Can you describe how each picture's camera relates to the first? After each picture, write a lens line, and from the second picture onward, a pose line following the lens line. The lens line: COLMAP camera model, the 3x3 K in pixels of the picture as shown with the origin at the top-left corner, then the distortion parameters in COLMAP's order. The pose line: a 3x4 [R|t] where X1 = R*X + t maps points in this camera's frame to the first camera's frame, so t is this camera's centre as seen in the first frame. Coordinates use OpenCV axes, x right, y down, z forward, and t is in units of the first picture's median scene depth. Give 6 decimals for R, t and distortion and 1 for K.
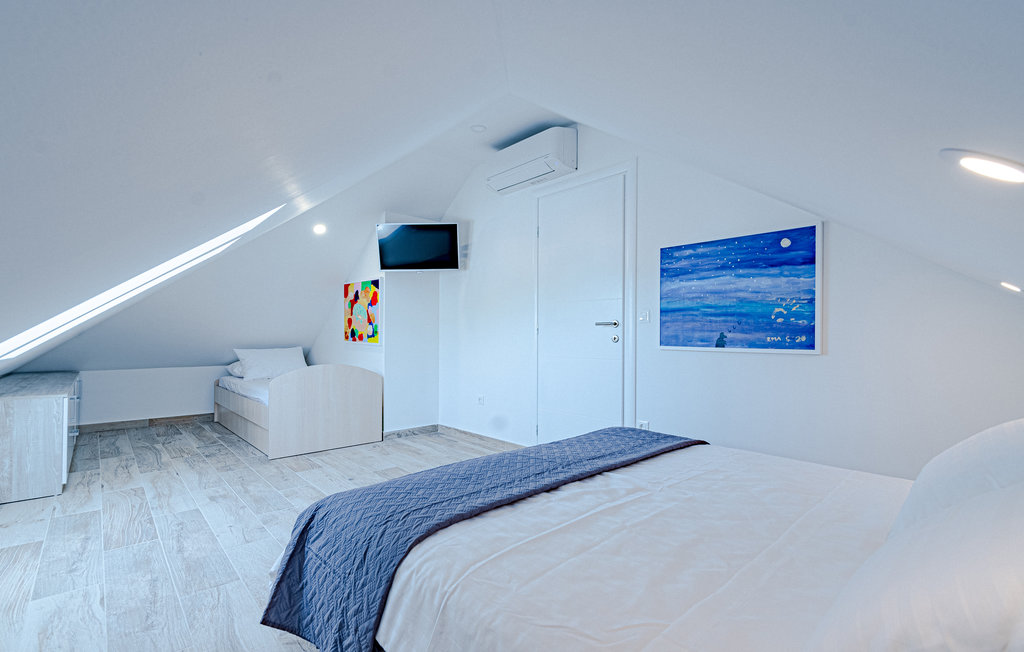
lens RADIAL K [[456.7, 0, 512.0], [0, 456.7, 330.0], [0, 0, 1]] dist [0.000055, 0.000009]
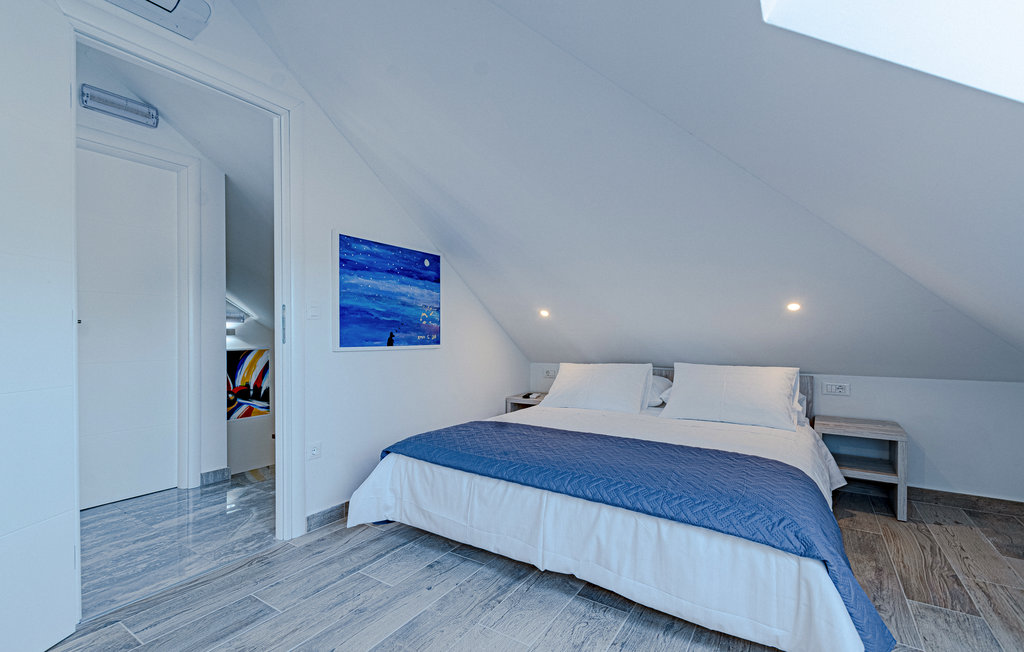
lens RADIAL K [[456.7, 0, 512.1], [0, 456.7, 331.8], [0, 0, 1]] dist [0.000055, 0.000009]
pose [[-0.245777, 0.002905, 0.969322, -0.671845], [-0.008670, 0.999949, -0.005195, 0.008286], [-0.969288, -0.009681, -0.245739, 1.021838]]
